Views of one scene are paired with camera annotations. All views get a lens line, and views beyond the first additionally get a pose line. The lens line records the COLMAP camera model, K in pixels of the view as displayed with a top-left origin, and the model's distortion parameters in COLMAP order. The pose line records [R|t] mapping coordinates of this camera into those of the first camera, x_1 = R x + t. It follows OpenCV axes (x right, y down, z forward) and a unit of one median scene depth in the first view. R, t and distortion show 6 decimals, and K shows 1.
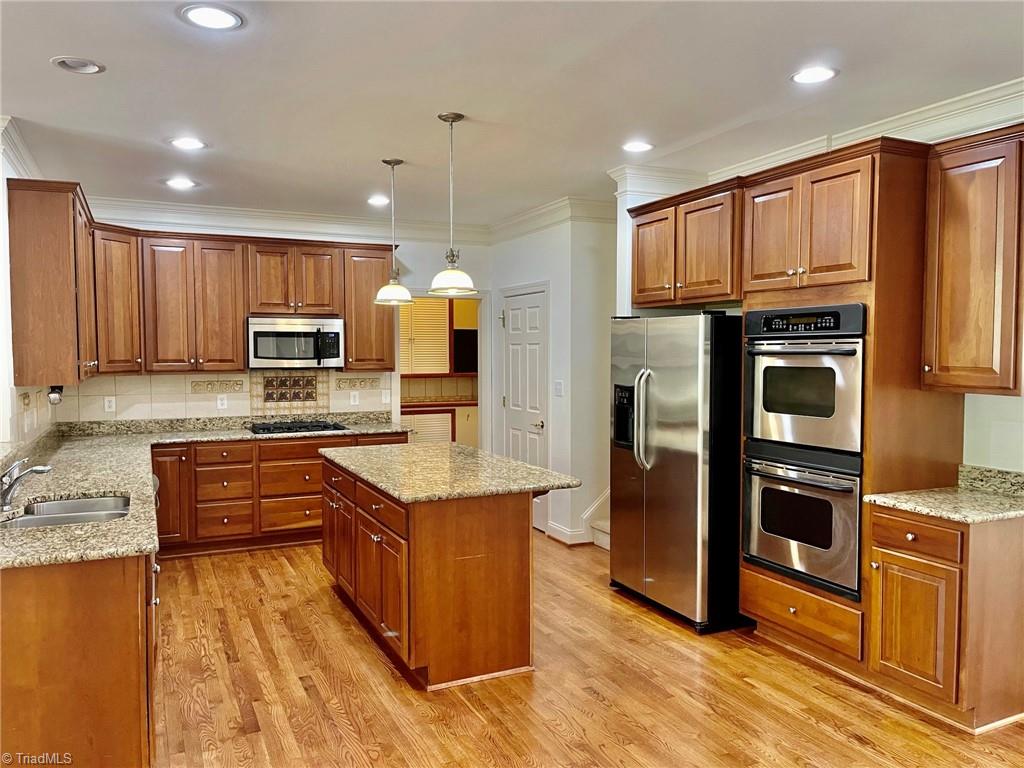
lens RADIAL K [[774.4, 0, 510.5], [0, 774.4, 388.1], [0, 0, 1]] dist [0.055507, -0.063758]
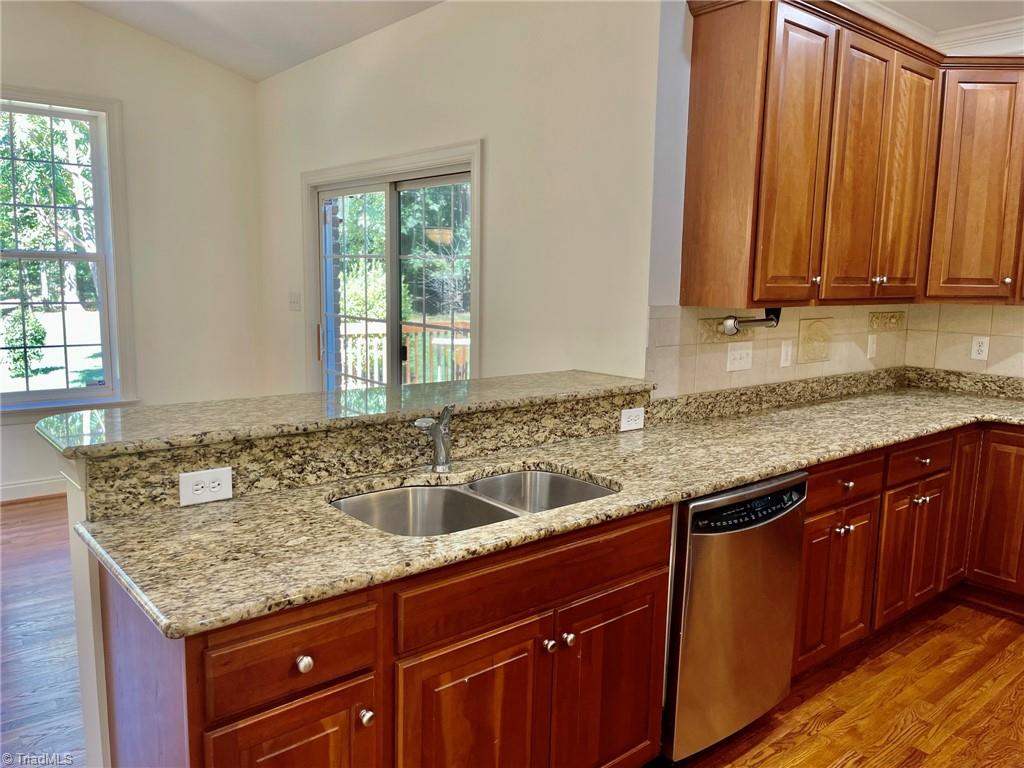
lens RADIAL K [[774.4, 0, 518.3], [0, 774.4, 391.2], [0, 0, 1]] dist [0.055507, -0.063758]
pose [[0.256607, 0.152540, -0.954403, 0.026105], [-0.065876, 0.987931, 0.140187, -0.014326], [0.964268, 0.026899, 0.263559, 0.651955]]
